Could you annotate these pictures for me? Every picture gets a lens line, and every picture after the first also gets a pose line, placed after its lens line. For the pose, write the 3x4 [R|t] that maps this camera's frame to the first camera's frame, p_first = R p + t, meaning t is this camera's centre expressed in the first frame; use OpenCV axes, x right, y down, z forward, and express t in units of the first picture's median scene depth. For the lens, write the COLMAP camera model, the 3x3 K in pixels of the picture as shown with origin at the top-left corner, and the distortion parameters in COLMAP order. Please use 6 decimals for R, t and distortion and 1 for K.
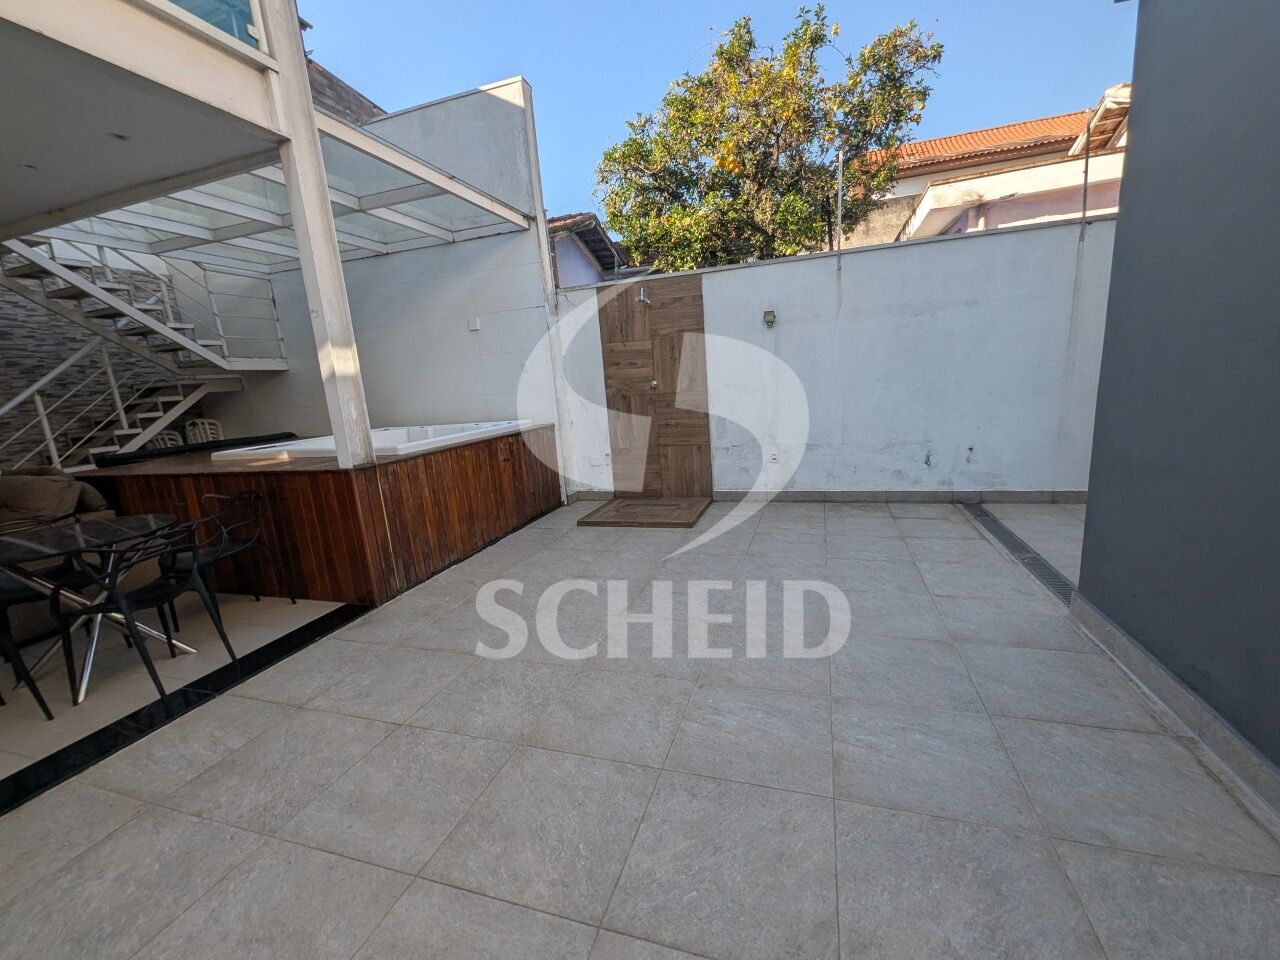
lens RADIAL K [[534.3, 0, 644.8], [0, 534.3, 491.3], [0, 0, 1]] dist [-0.000851, -0.000644]
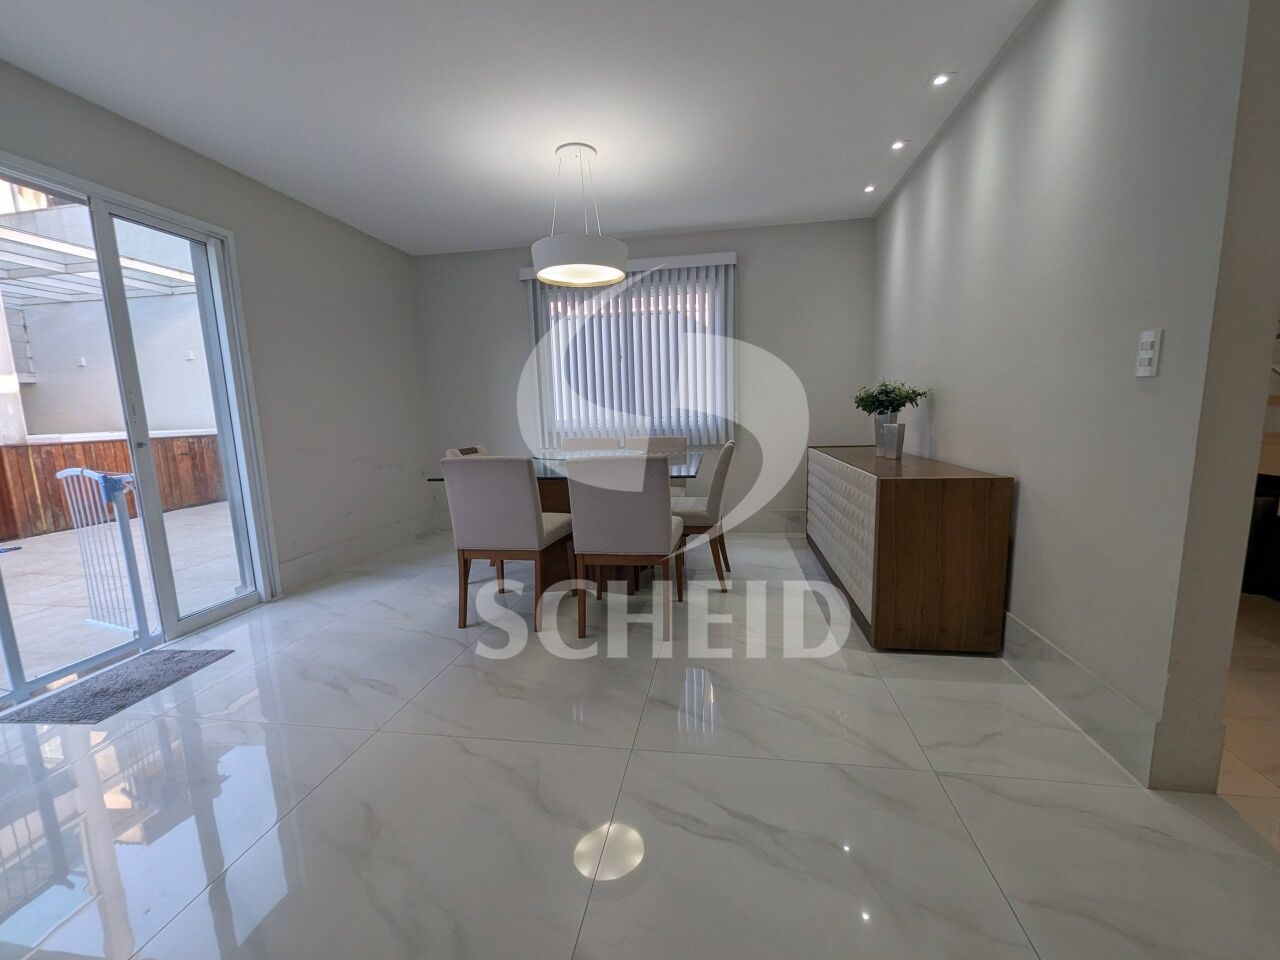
lens RADIAL K [[531.2, 0, 643.0], [0, 531.2, 489.7], [0, 0, 1]] dist [-0.000004, -0.000041]
pose [[0.987460, 0.019110, 0.156711, 0.843637], [-0.008653, 0.997706, -0.067139, 0.139048], [-0.157635, 0.064941, 0.985360, -0.645217]]
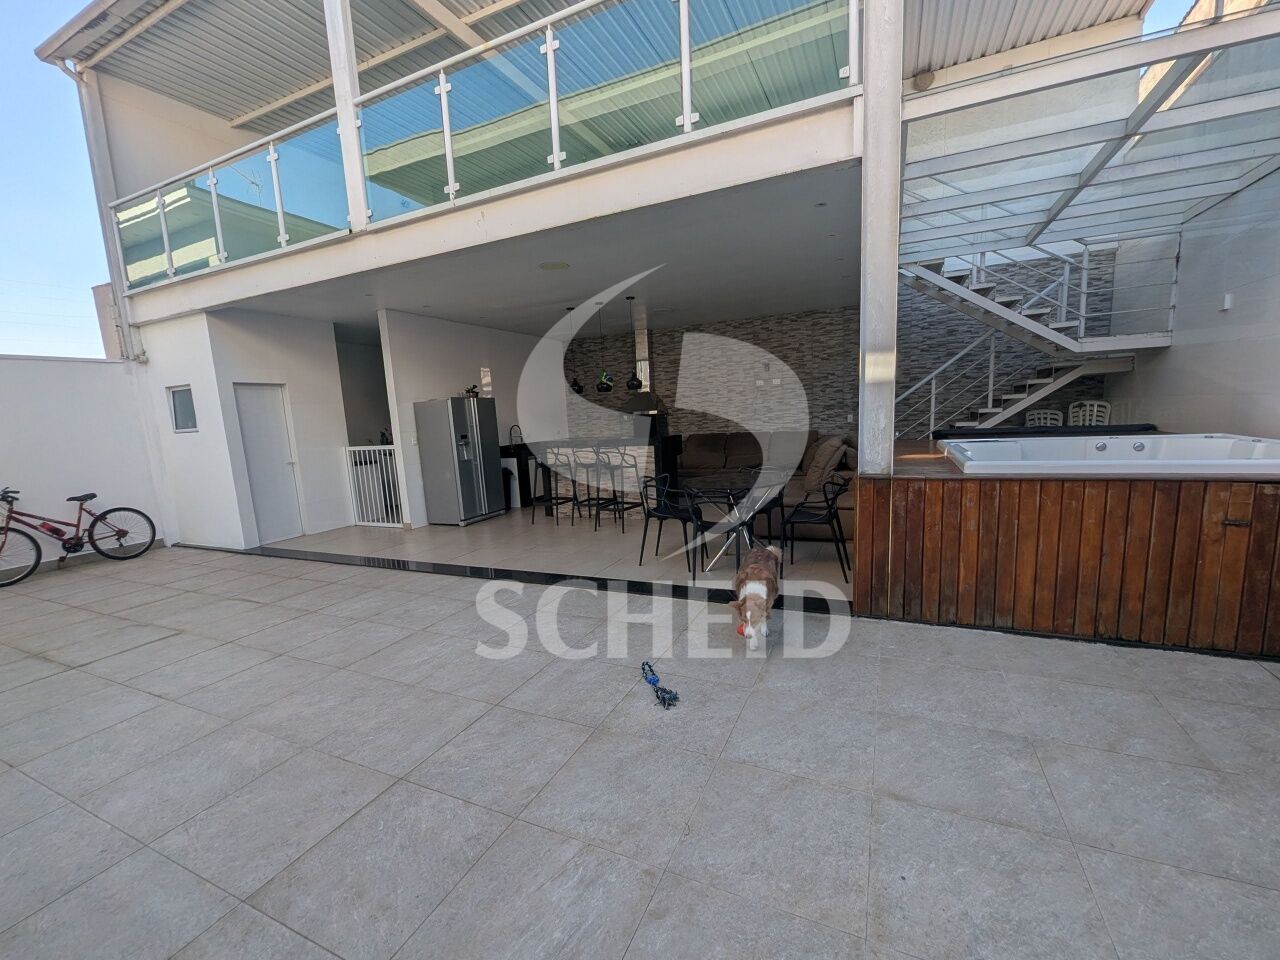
lens RADIAL K [[531.2, 0, 643.0], [0, 531.2, 489.7], [0, 0, 1]] dist [-0.000004, -0.000041]
pose [[-0.116298, 0.222650, -0.967937, 0.380415], [-0.148184, 0.959753, 0.238572, -0.157630], [0.982098, 0.171178, -0.078625, 0.552282]]
